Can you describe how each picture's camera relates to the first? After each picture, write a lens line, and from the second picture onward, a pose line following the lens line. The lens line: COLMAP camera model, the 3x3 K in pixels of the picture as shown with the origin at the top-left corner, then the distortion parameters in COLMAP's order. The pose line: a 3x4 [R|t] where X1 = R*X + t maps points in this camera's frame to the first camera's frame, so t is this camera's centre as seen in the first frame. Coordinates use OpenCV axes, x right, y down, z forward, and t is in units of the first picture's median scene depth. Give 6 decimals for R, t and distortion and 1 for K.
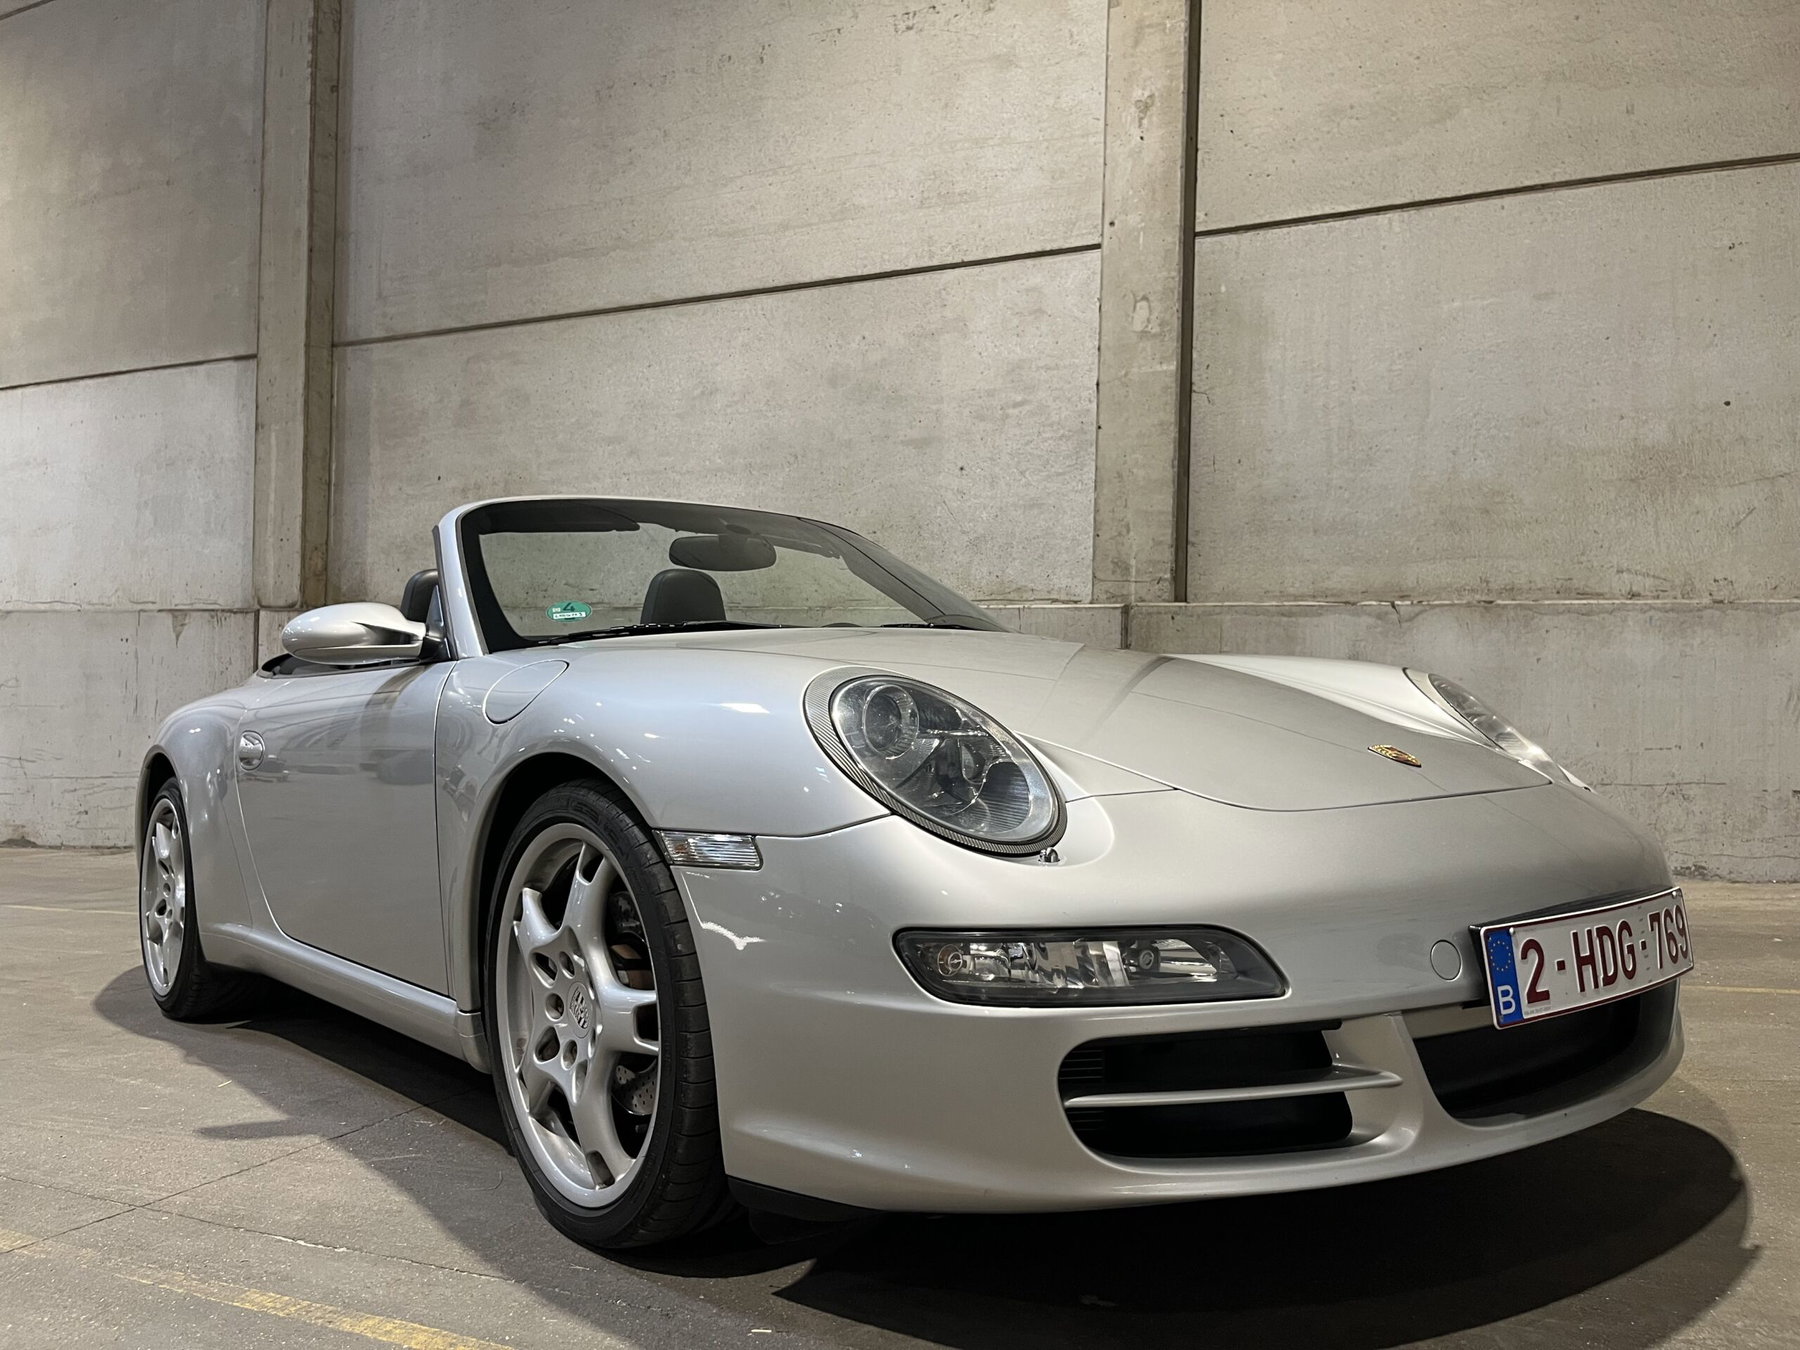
lens RADIAL K [[1362.7, 0, 895.0], [0, 1362.7, 670.6], [0, 0, 1]] dist [0.054179, -0.071794]
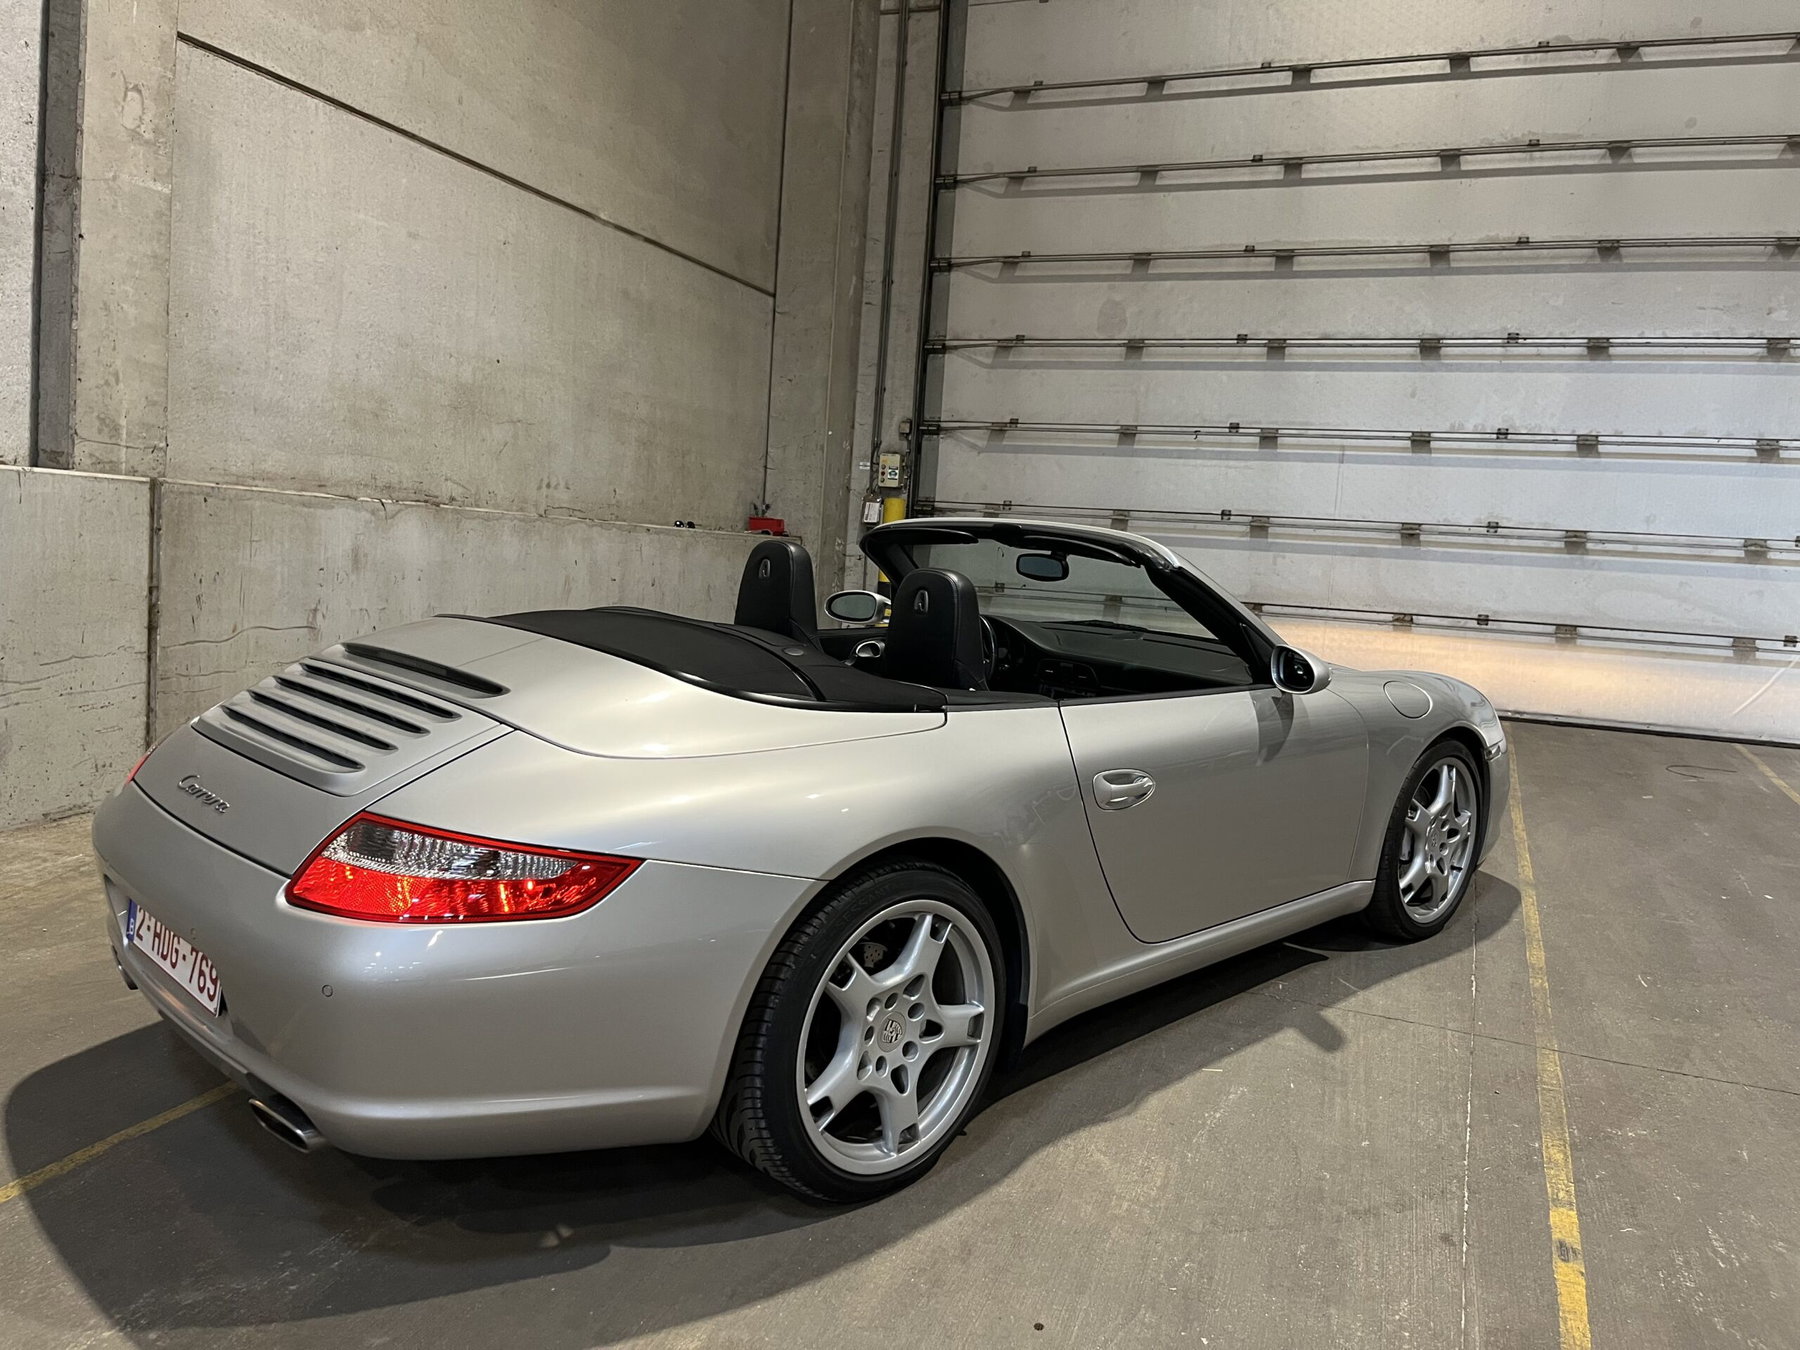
lens RADIAL K [[1360.1, 0, 891.9], [0, 1360.1, 680.6], [0, 0, 1]] dist [0.050433, -0.064809]
pose [[-0.075829, -0.118256, 0.990084, -0.679884], [-0.081215, 0.990376, 0.112070, -0.055758], [-0.993808, -0.071911, -0.084704, 0.604448]]
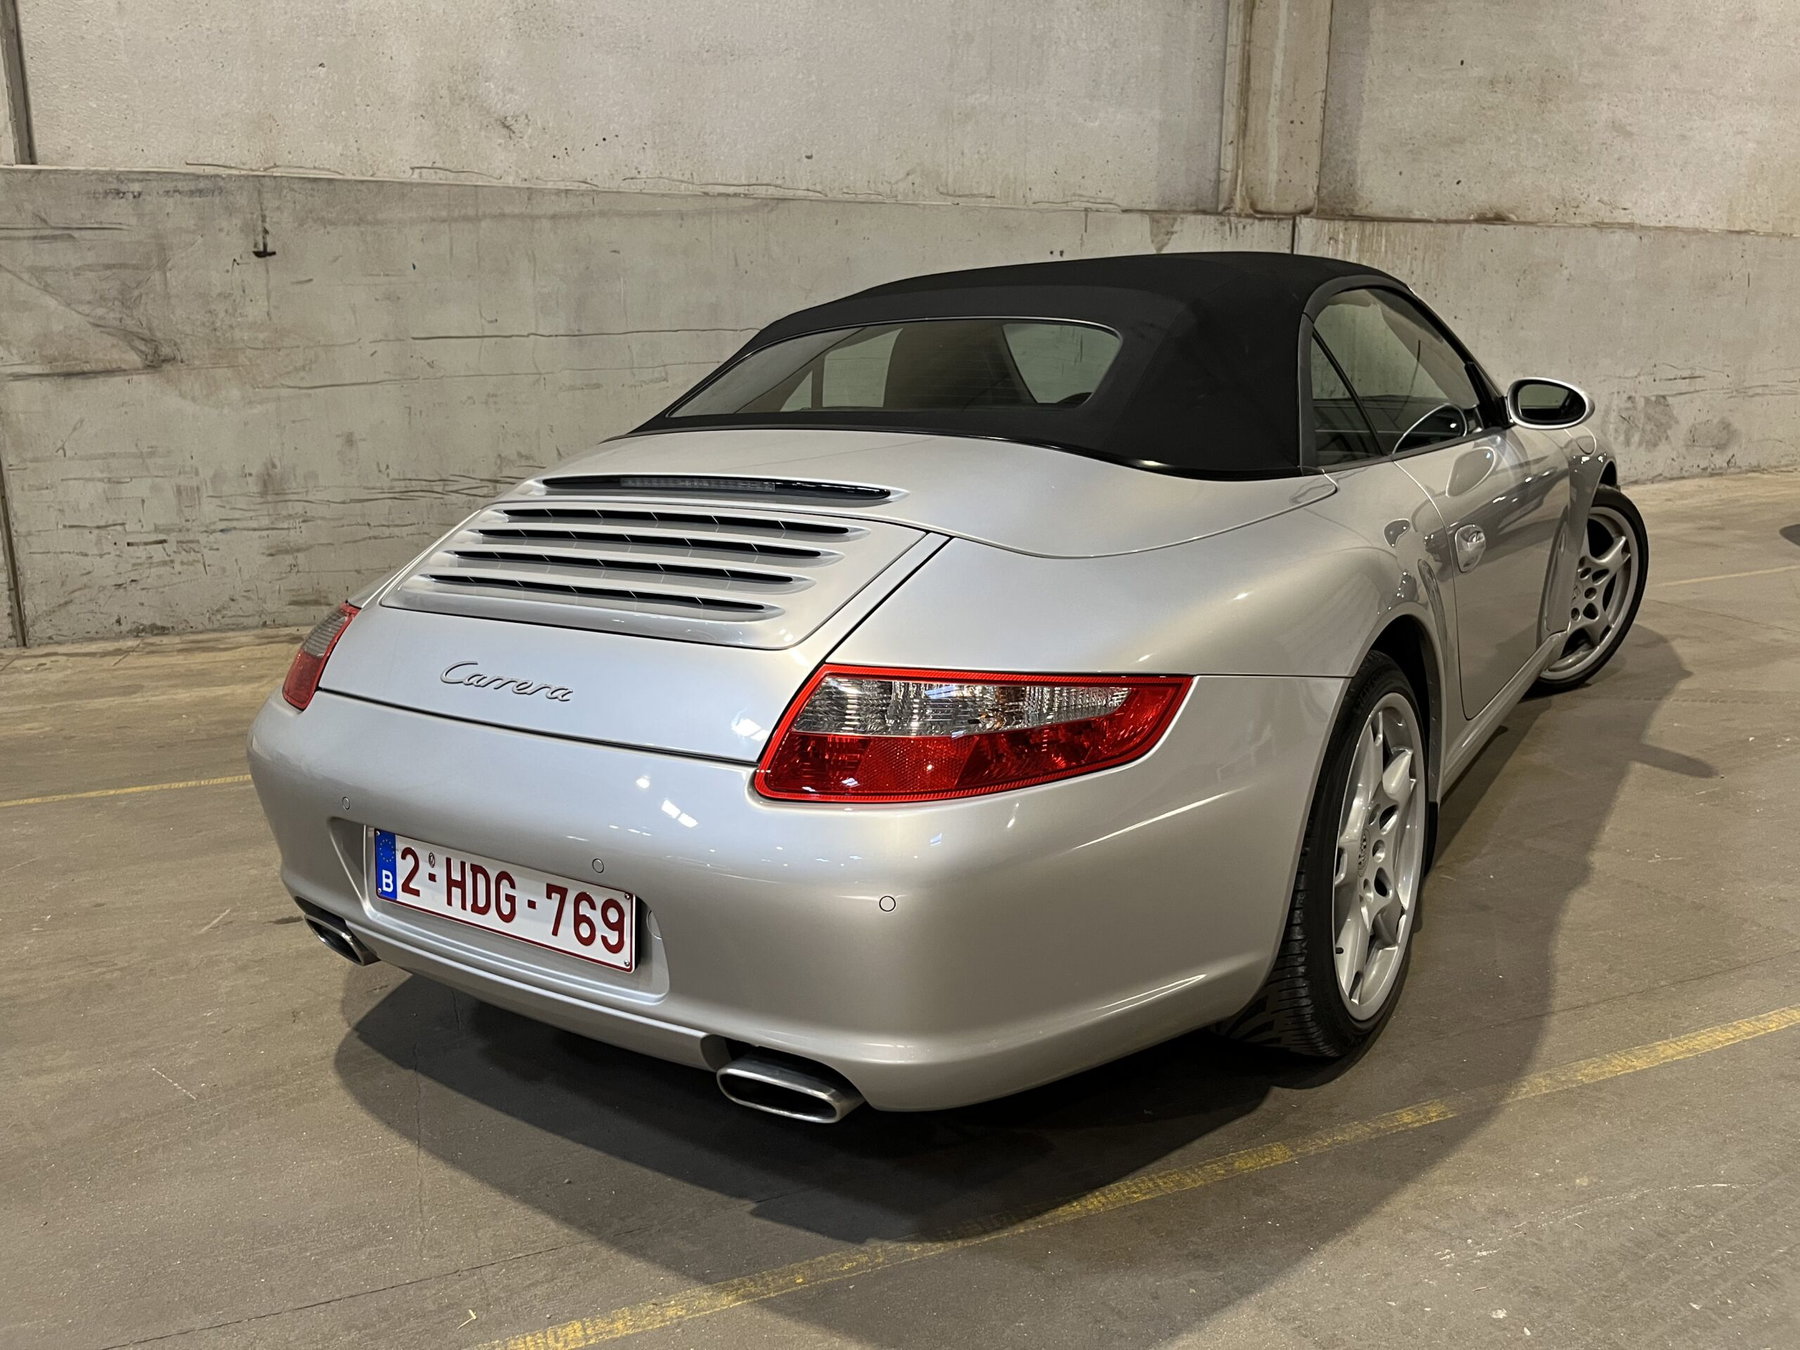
lens RADIAL K [[1332.3, 0, 900.0], [0, 1332.3, 675.0], [0, 0, 1]] dist [0.062312, -0.084785]
pose [[0.691034, -0.194266, 0.696227, -1.687779], [0.009405, 0.965542, 0.260077, 0.009820], [-0.722761, -0.173174, 0.669050, 0.845389]]
